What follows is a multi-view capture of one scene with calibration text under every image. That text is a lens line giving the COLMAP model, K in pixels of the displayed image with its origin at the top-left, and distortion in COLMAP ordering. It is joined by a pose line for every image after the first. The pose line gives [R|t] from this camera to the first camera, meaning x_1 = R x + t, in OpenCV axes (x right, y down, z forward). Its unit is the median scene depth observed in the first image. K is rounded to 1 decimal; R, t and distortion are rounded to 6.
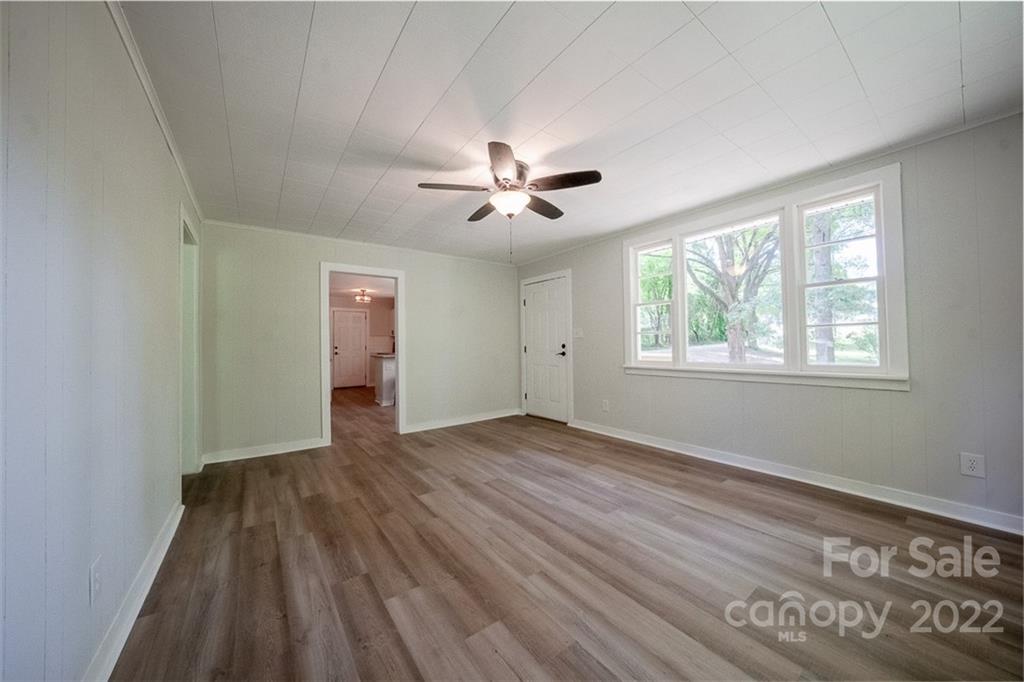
lens RADIAL K [[353.0, 0, 514.1], [0, 353.0, 339.7], [0, 0, 1]] dist [-0.021318, 0.004953]
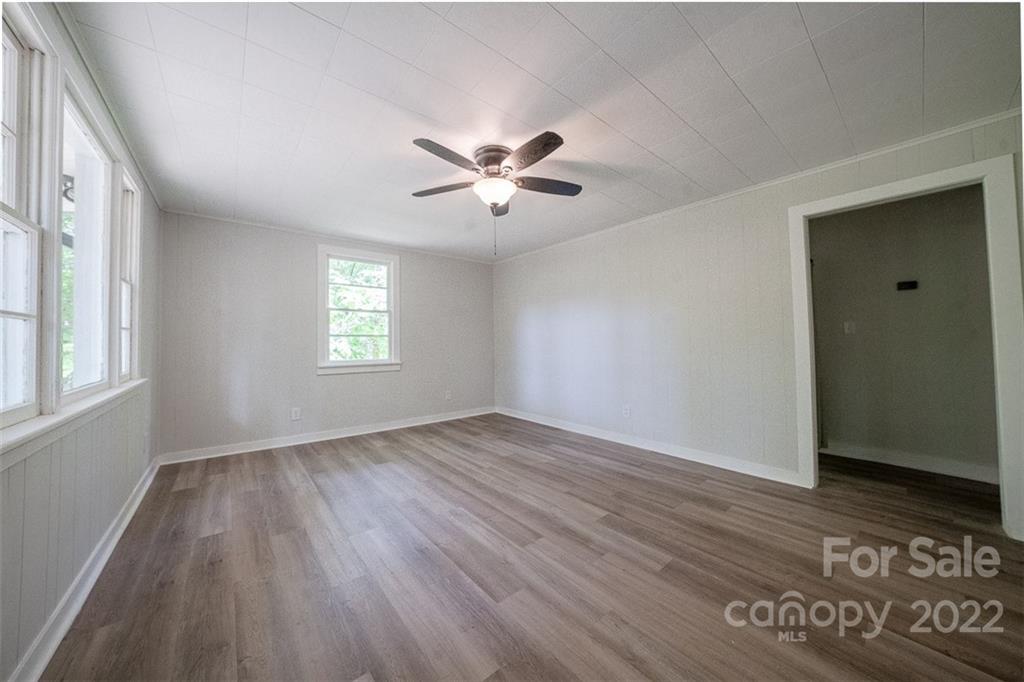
lens RADIAL K [[353.0, 0, 510.2], [0, 353.0, 337.2], [0, 0, 1]] dist [-0.021318, 0.004953]
pose [[-0.998705, 0.023003, -0.045381, 0.001201], [0.024047, 0.999455, -0.022601, 0.024469], [0.044837, -0.023663, -0.998714, 2.041708]]
